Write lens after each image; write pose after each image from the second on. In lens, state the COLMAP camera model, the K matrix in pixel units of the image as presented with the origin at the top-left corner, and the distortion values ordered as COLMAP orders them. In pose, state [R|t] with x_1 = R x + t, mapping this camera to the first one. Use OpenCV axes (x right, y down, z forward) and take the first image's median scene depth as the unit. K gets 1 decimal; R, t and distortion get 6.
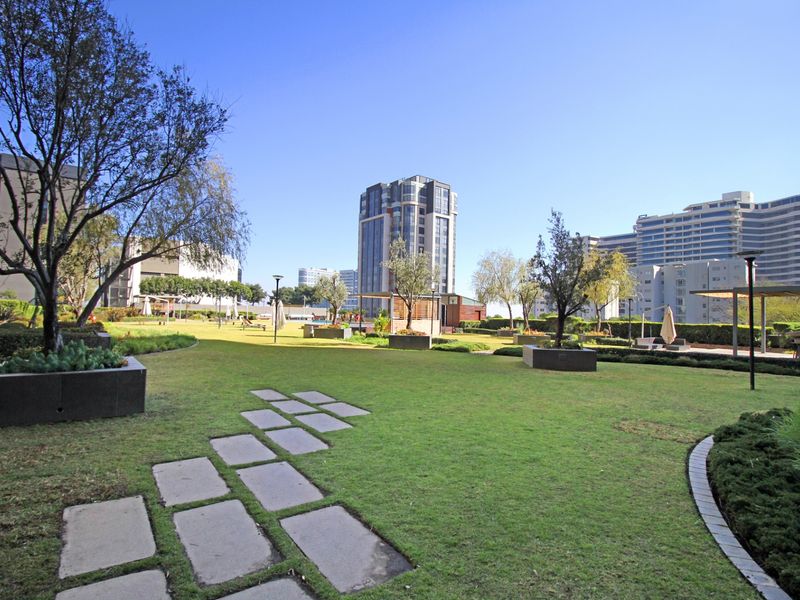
lens RADIAL K [[420.6, 0, 403.7], [0, 420.6, 282.0], [0, 0, 1]] dist [0.005499, -0.015677]
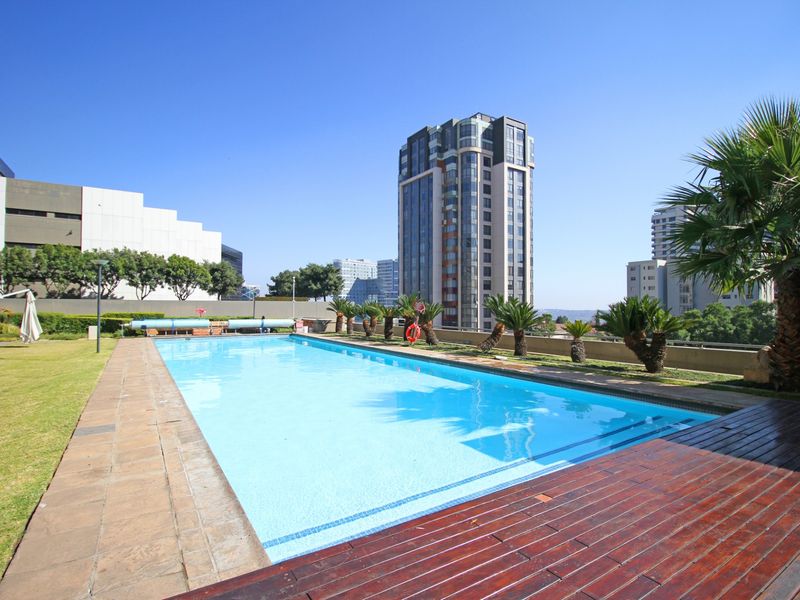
lens RADIAL K [[420.6, 0, 403.7], [0, 420.6, 282.0], [0, 0, 1]] dist [0.005499, -0.015677]
pose [[0.995309, -0.024302, -0.093642, -0.034354], [0.025894, 0.999540, 0.015820, 0.018303], [0.093215, -0.018170, 0.995480, 0.280910]]
